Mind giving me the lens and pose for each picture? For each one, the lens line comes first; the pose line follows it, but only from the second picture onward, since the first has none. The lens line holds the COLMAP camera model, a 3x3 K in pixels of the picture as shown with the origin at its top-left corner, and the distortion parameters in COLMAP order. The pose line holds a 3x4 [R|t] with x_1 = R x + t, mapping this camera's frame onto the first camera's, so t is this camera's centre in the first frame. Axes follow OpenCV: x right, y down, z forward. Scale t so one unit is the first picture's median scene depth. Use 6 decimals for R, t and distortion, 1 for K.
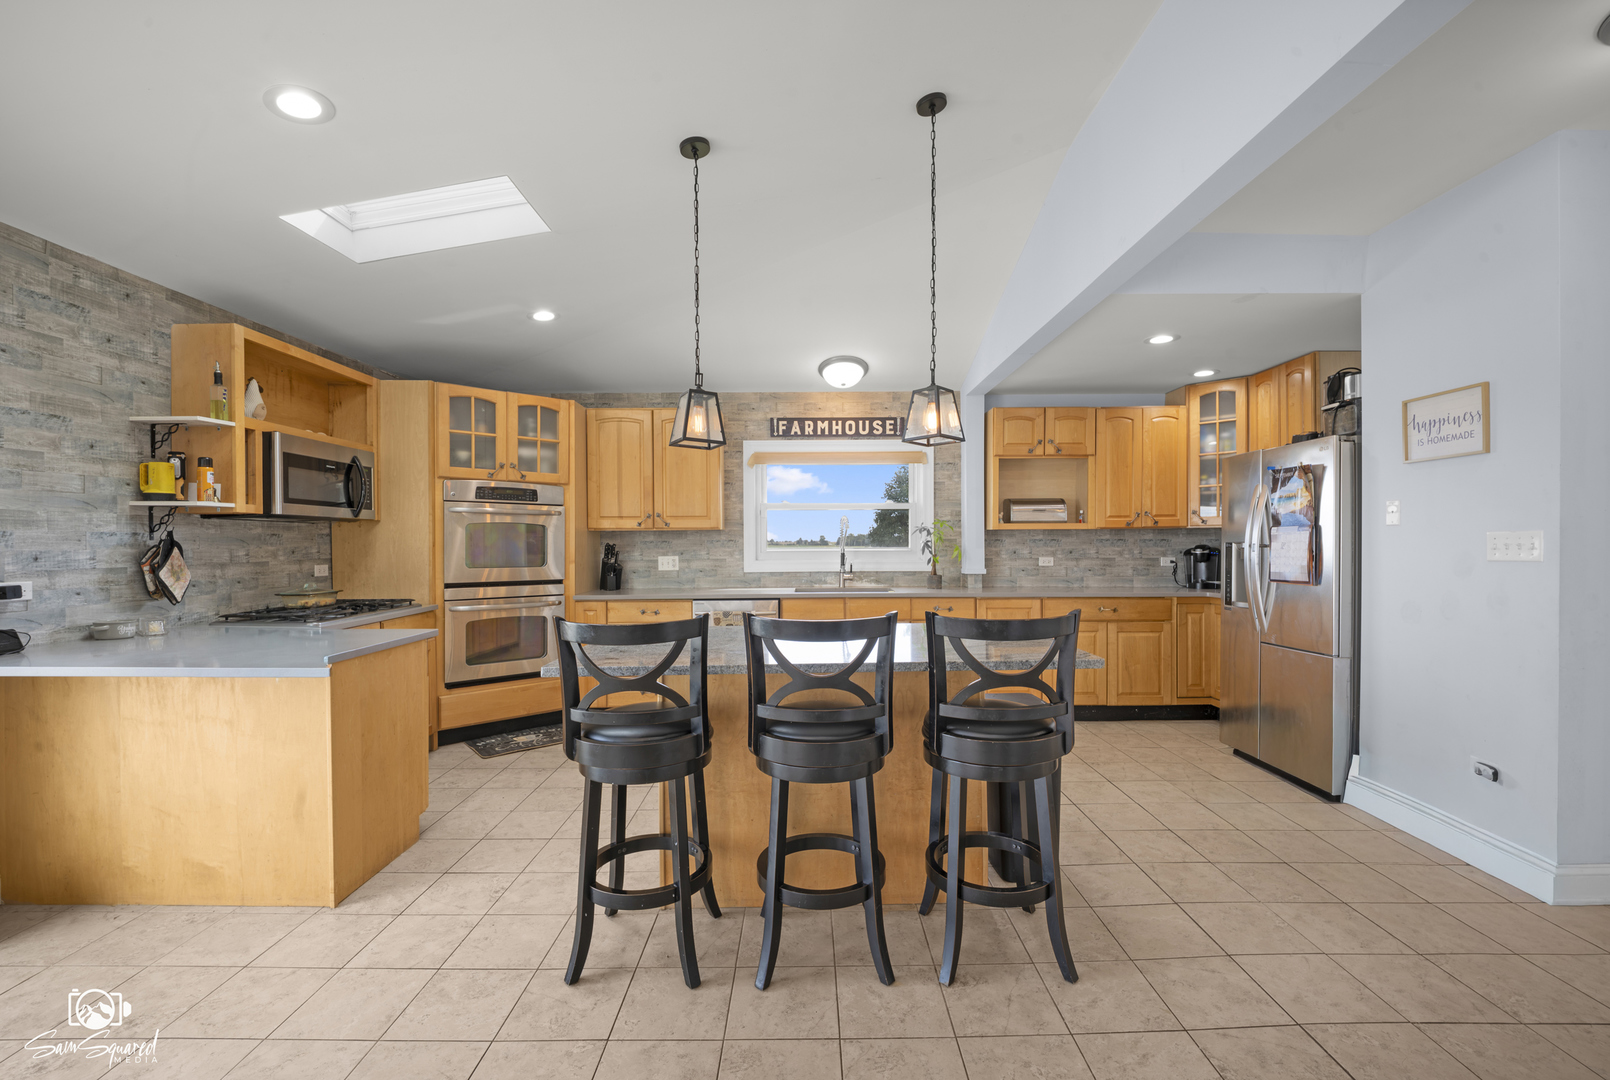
lens RADIAL K [[671.6, 0, 811.0], [0, 671.6, 543.0], [0, 0, 1]] dist [0.000656, -0.000513]
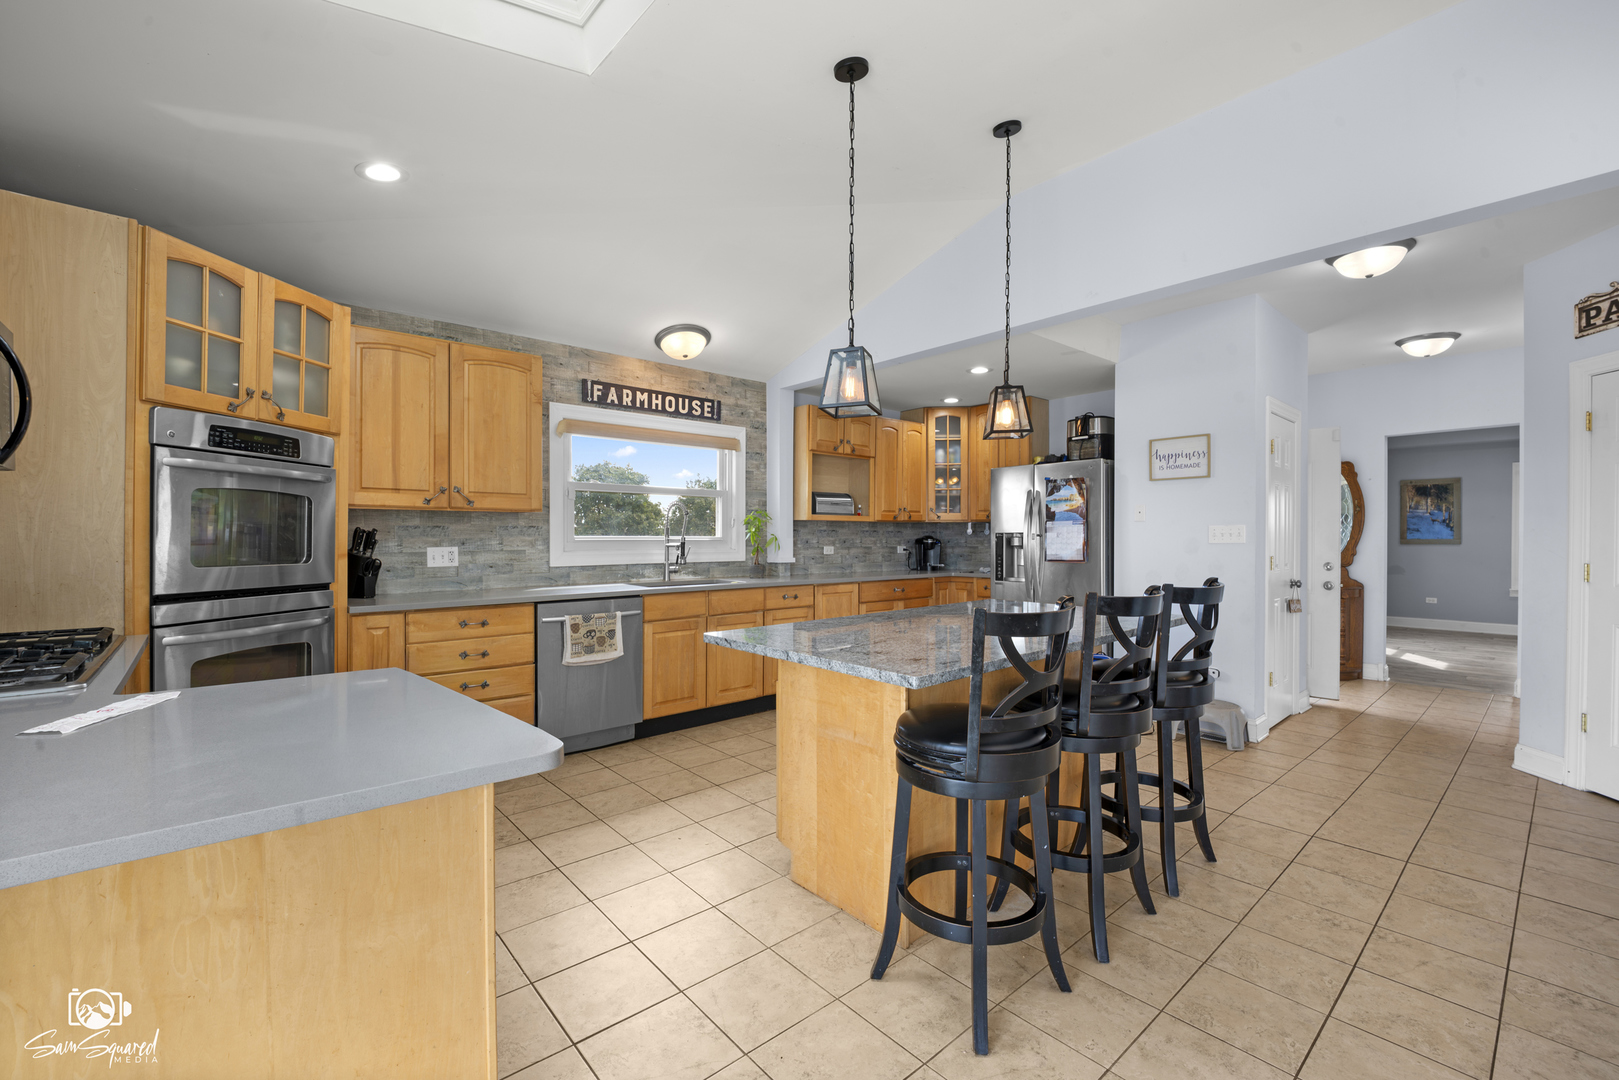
lens RADIAL K [[676.4, 0, 813.7], [0, 676.4, 536.2], [0, 0, 1]] dist [0.052365, -0.042704]
pose [[0.753925, 0.005976, 0.656934, -0.418060], [-0.003557, 0.999981, -0.005014, 0.010724], [-0.656951, 0.001444, 0.753932, 0.193612]]
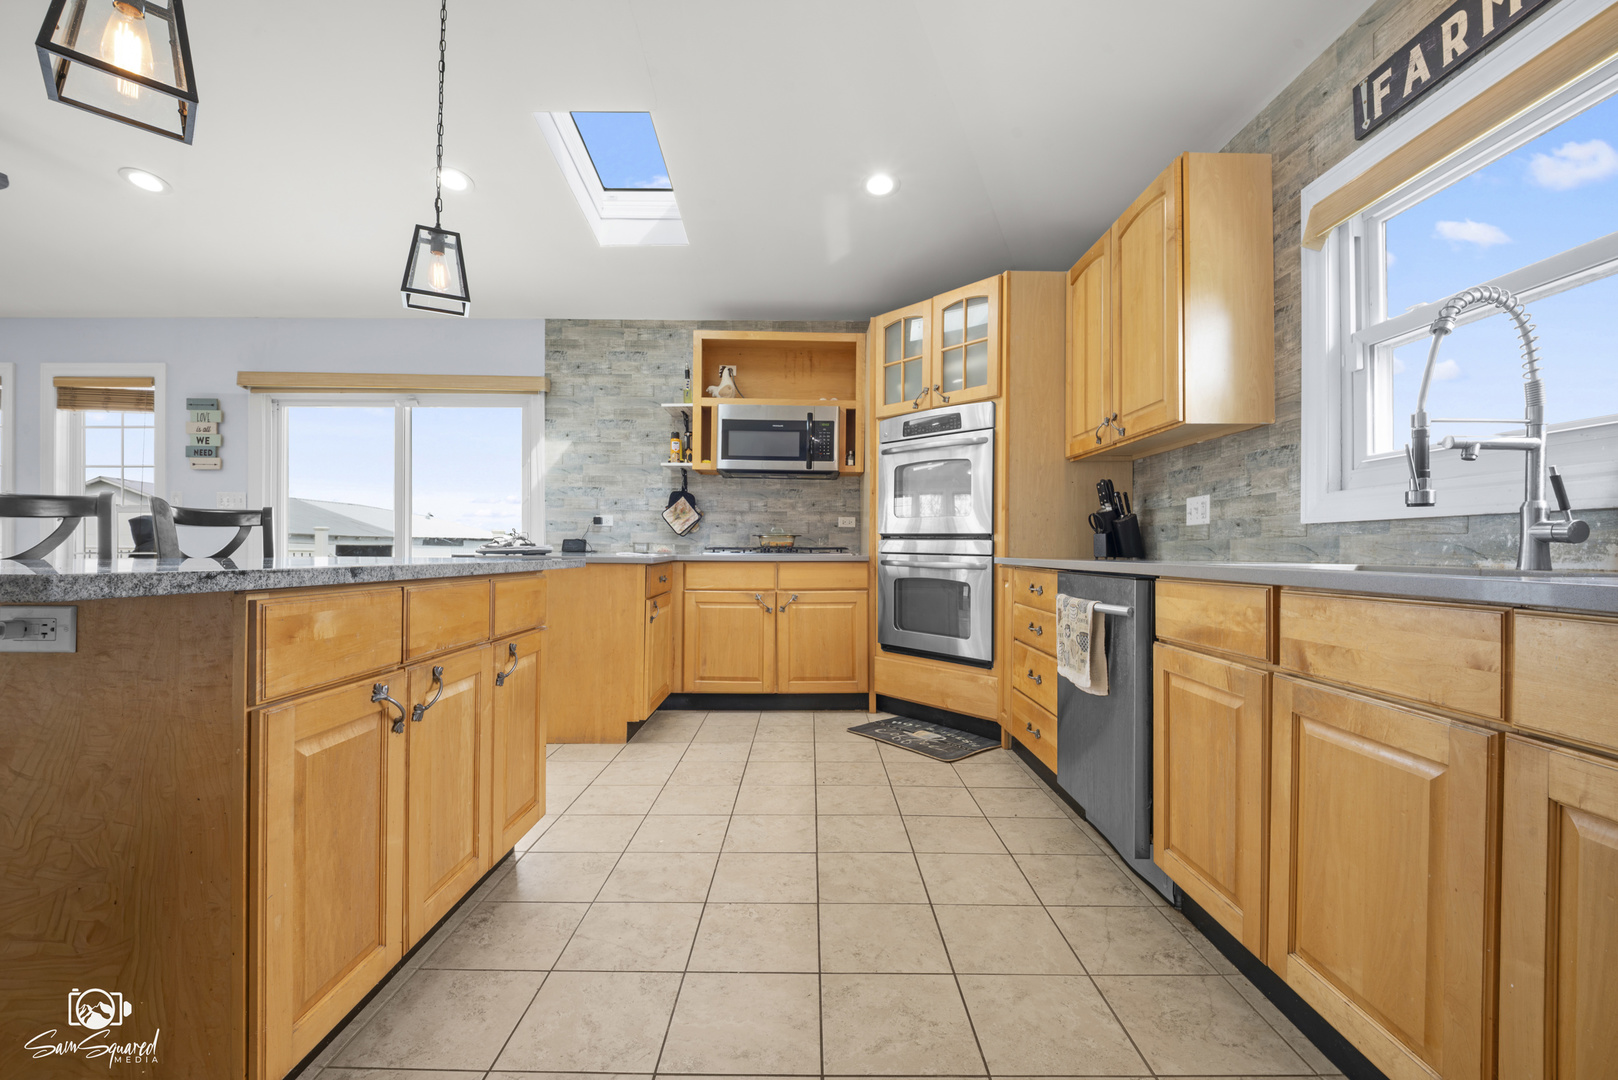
lens RADIAL K [[678.9, 0, 807.8], [0, 678.9, 545.7], [0, 0, 1]] dist [0.018954, -0.024706]
pose [[-0.006550, 0.003723, -0.999972, 0.313822], [-0.011914, 0.999922, 0.003801, 0.061209], [0.999908, 0.011939, -0.006506, 0.755703]]
